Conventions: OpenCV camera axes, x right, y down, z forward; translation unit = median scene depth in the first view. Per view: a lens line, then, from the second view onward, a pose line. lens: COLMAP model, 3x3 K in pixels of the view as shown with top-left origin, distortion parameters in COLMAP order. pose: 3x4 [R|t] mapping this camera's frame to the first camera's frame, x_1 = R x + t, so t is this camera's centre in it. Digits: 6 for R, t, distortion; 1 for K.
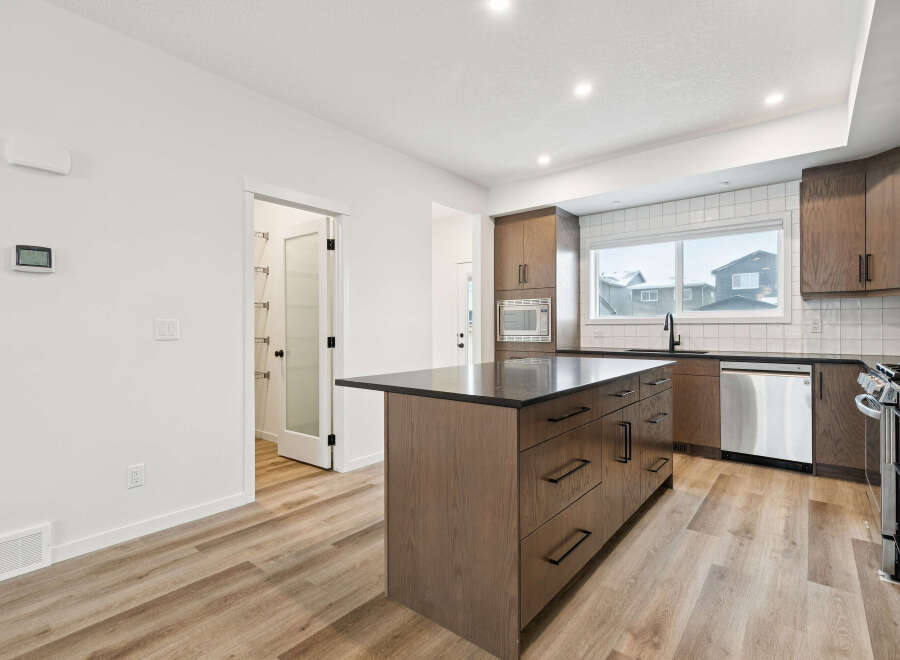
lens RADIAL K [[445.1, 0, 443.8], [0, 445.1, 322.9], [0, 0, 1]] dist [0.010275, -0.000356]
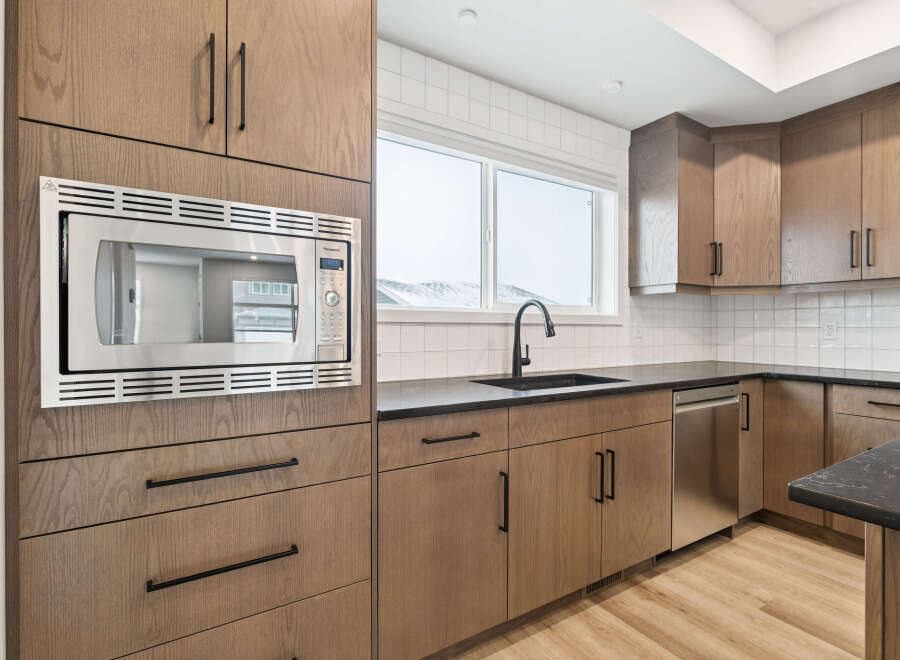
lens RADIAL K [[445.1, 0, 452.0], [0, 445.1, 328.9], [0, 0, 1]] dist [-0.003546, -0.000652]
pose [[0.317943, 0.004618, 0.948099, 0.008253], [-0.012275, 0.999924, -0.000753, 0.010857], [-0.948030, -0.011399, 0.317976, 1.016893]]
